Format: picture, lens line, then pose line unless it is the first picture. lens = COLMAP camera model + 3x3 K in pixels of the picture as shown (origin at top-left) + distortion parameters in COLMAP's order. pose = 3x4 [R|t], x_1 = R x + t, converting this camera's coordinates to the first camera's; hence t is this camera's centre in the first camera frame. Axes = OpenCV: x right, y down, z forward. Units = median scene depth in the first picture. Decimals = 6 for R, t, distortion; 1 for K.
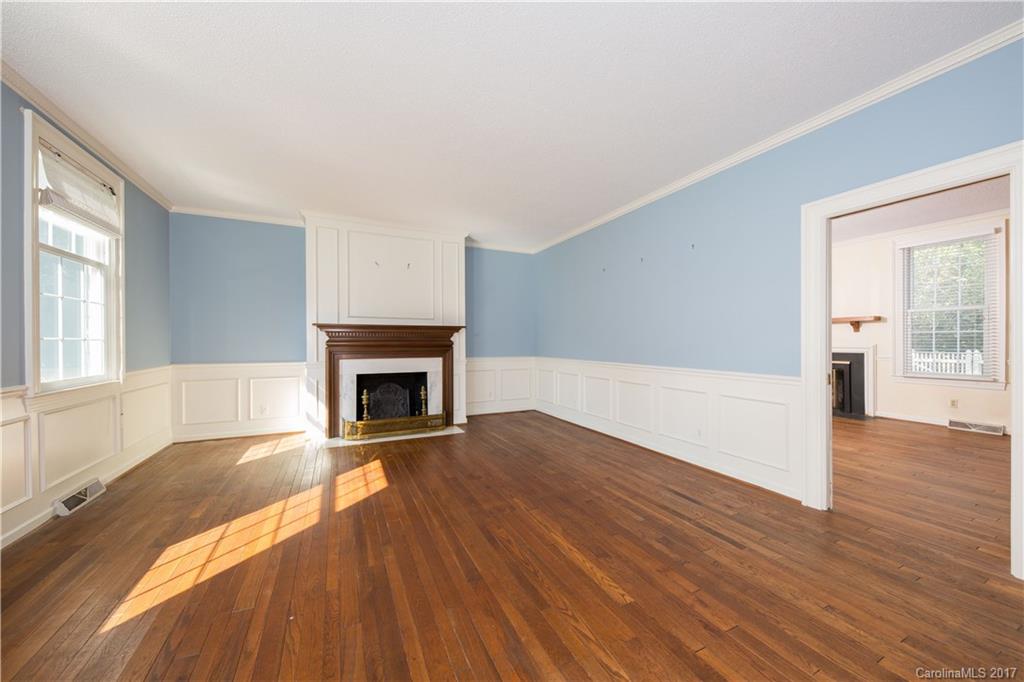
lens RADIAL K [[370.5, 0, 511.4], [0, 370.5, 340.5], [0, 0, 1]] dist [-0.000607, -0.000088]
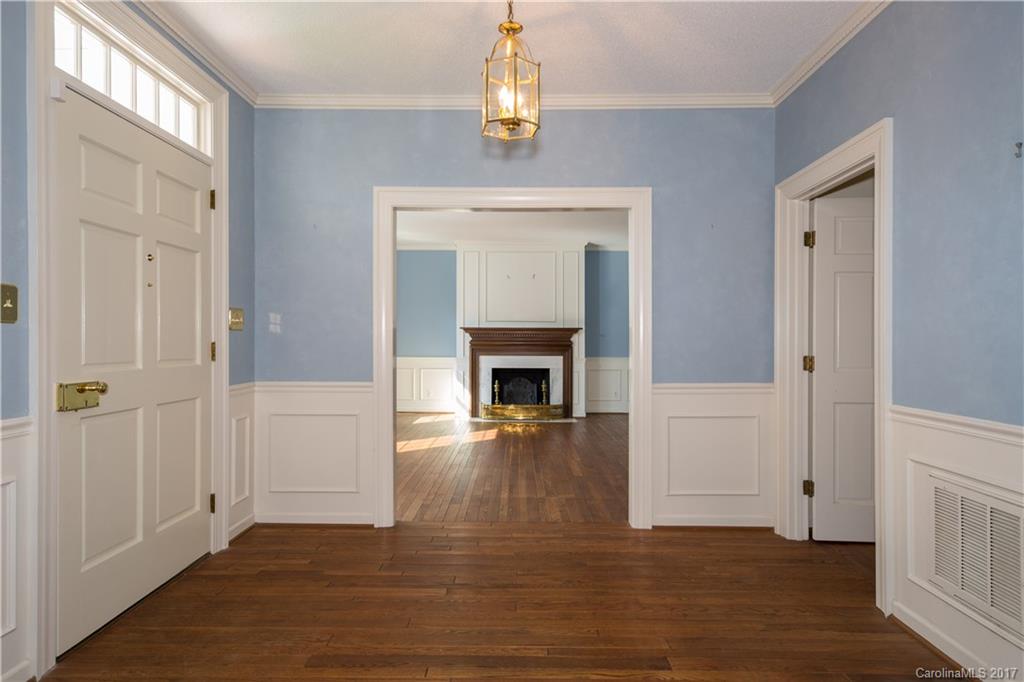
lens RADIAL K [[587.8, 0, 510.5], [0, 587.8, 345.1], [0, 0, 1]] dist [-0.008322, -0.001224]
pose [[0.898194, 0.002232, -0.439595, 0.463960], [-0.002043, 0.999998, 0.000903, 0.012153], [0.439596, 0.000087, 0.898196, -0.679223]]
